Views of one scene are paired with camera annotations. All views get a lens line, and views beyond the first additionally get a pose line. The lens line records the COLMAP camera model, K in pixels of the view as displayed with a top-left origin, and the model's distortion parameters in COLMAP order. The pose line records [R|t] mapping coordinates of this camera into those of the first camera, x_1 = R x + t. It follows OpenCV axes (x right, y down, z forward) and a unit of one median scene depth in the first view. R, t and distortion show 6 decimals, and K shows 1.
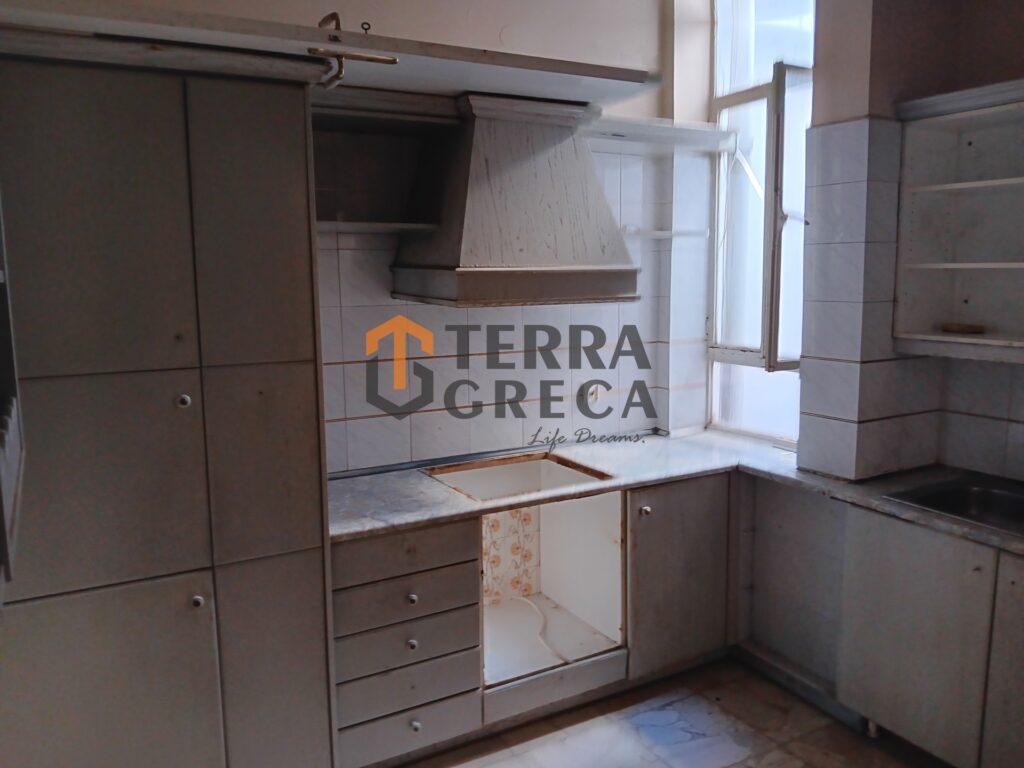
lens RADIAL K [[791.7, 0, 507.7], [0, 791.7, 384.8], [0, 0, 1]] dist [0.105839, -0.229670]
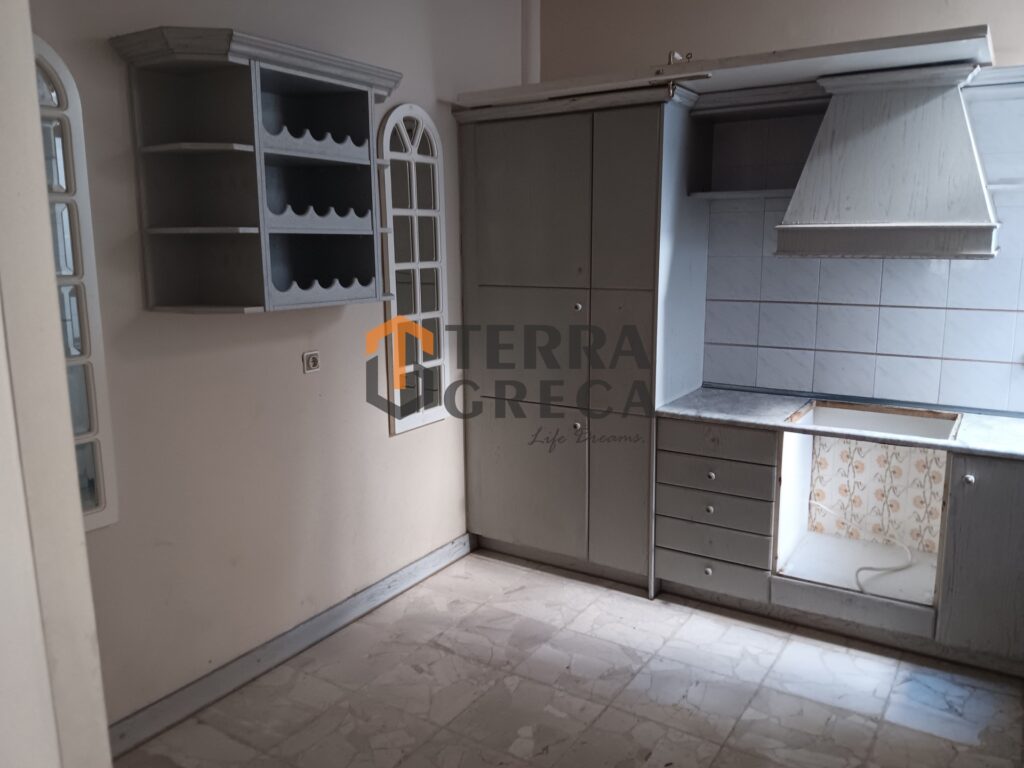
lens RADIAL K [[791.7, 0, 507.7], [0, 791.7, 384.8], [0, 0, 1]] dist [0.105839, -0.229670]
pose [[0.462873, 0.168583, -0.870246, 0.802687], [-0.122861, 0.984474, 0.125363, -0.007399], [0.877869, 0.048892, 0.476398, 0.050227]]
